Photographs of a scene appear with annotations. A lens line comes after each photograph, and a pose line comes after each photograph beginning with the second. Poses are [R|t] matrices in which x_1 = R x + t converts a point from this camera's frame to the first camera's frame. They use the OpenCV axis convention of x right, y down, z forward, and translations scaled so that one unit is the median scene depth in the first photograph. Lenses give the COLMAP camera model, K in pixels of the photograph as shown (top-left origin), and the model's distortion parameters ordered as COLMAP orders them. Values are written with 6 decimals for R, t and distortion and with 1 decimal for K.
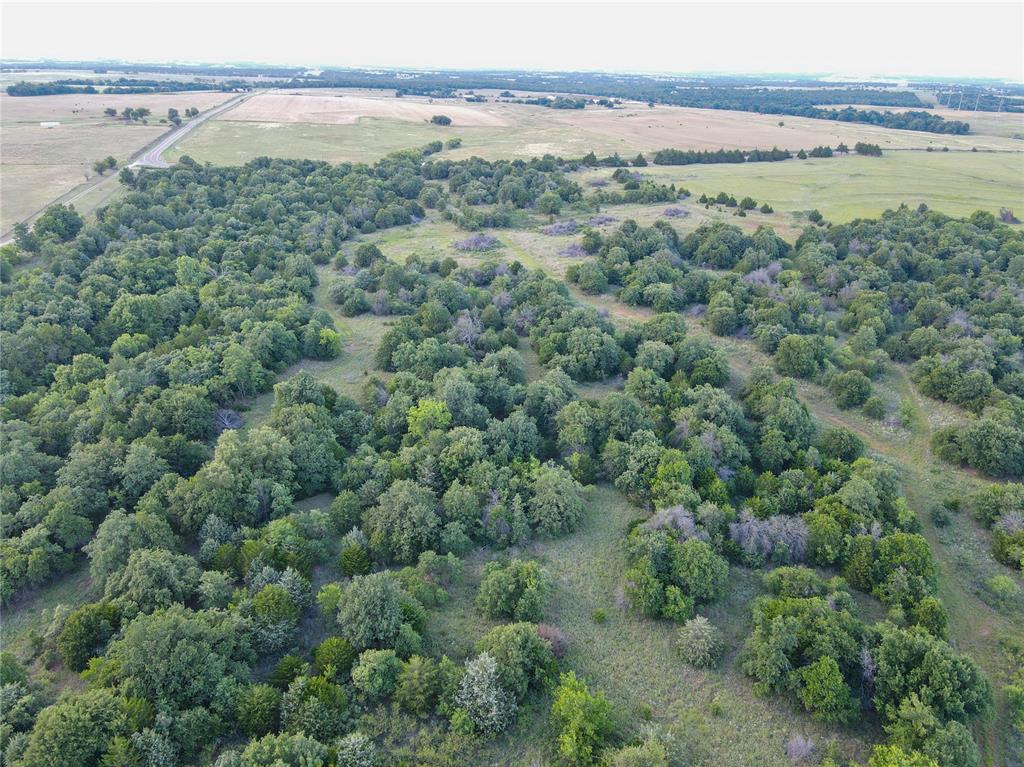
lens RADIAL K [[743.5, 0, 511.2], [0, 743.5, 380.8], [0, 0, 1]] dist [0.001276, 0.018377]
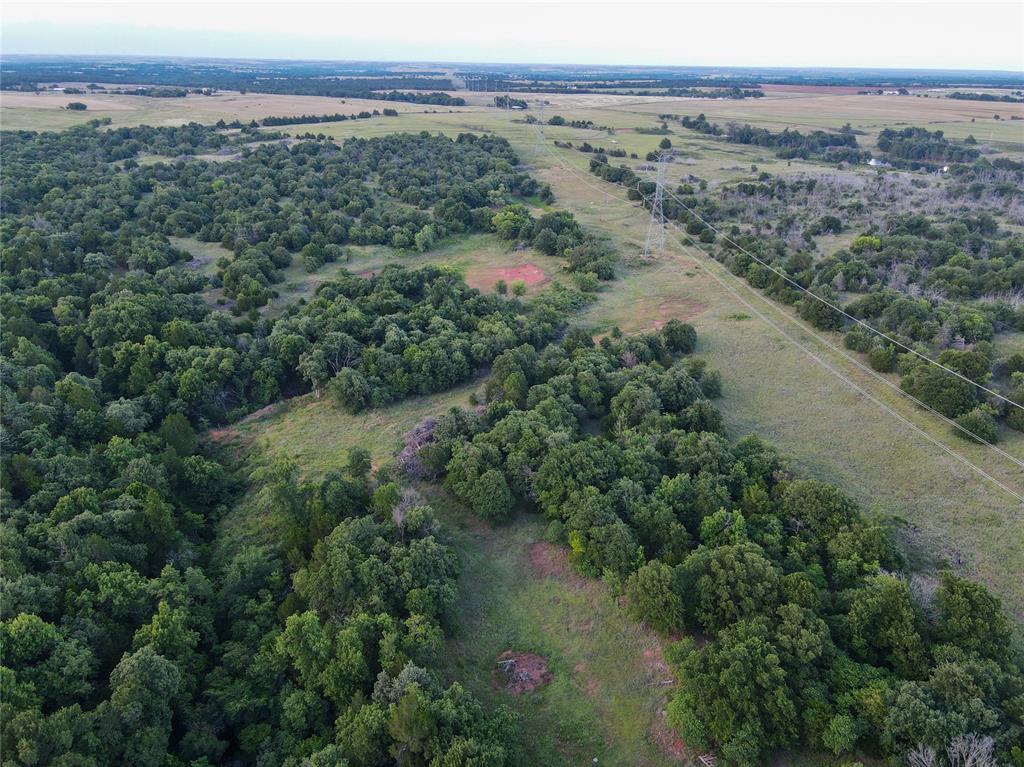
lens RADIAL K [[743.5, 0, 513.4], [0, 743.5, 384.9], [0, 0, 1]] dist [0.001276, 0.018377]
pose [[0.869057, -0.205996, 0.449785, -0.078809], [0.198908, 0.977954, 0.063568, 0.116201], [-0.452964, 0.034221, 0.890872, -0.292031]]
